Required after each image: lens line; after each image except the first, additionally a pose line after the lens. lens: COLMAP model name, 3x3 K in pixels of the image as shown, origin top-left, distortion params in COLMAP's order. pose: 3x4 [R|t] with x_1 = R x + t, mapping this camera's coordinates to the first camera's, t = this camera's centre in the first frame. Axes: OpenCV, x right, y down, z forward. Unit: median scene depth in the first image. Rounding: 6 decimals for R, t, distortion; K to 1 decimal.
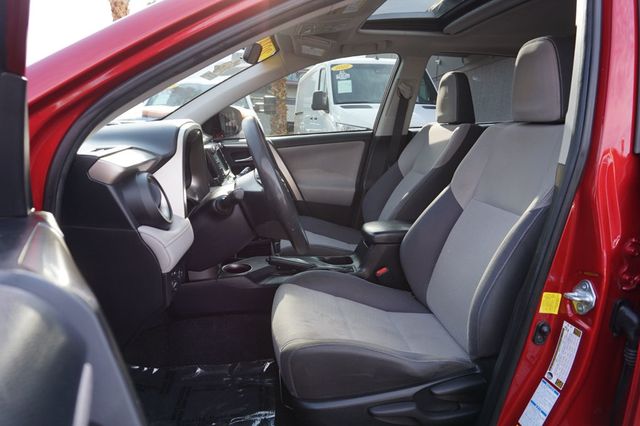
lens RADIAL K [[445.1, 0, 317.0], [0, 445.1, 210.6], [0, 0, 1]] dist [-0.025828, 0.022291]
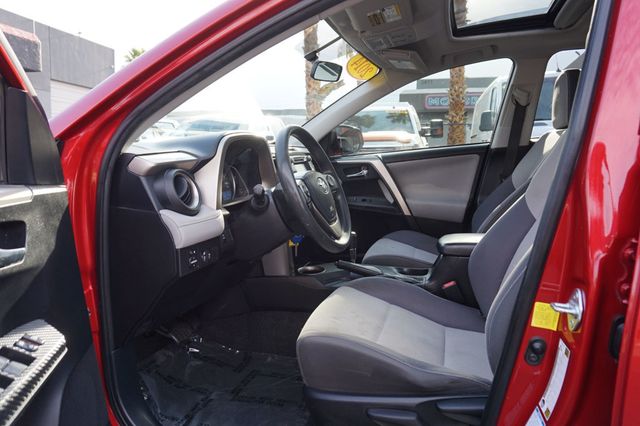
lens RADIAL K [[445.1, 0, 319.9], [0, 445.1, 213.3], [0, 0, 1]] dist [-0.025828, 0.022291]
pose [[0.907805, 0.024422, -0.418680, 0.284893], [-0.049616, 0.997546, -0.049393, 0.045246], [0.416446, 0.065612, 0.906790, 0.024868]]
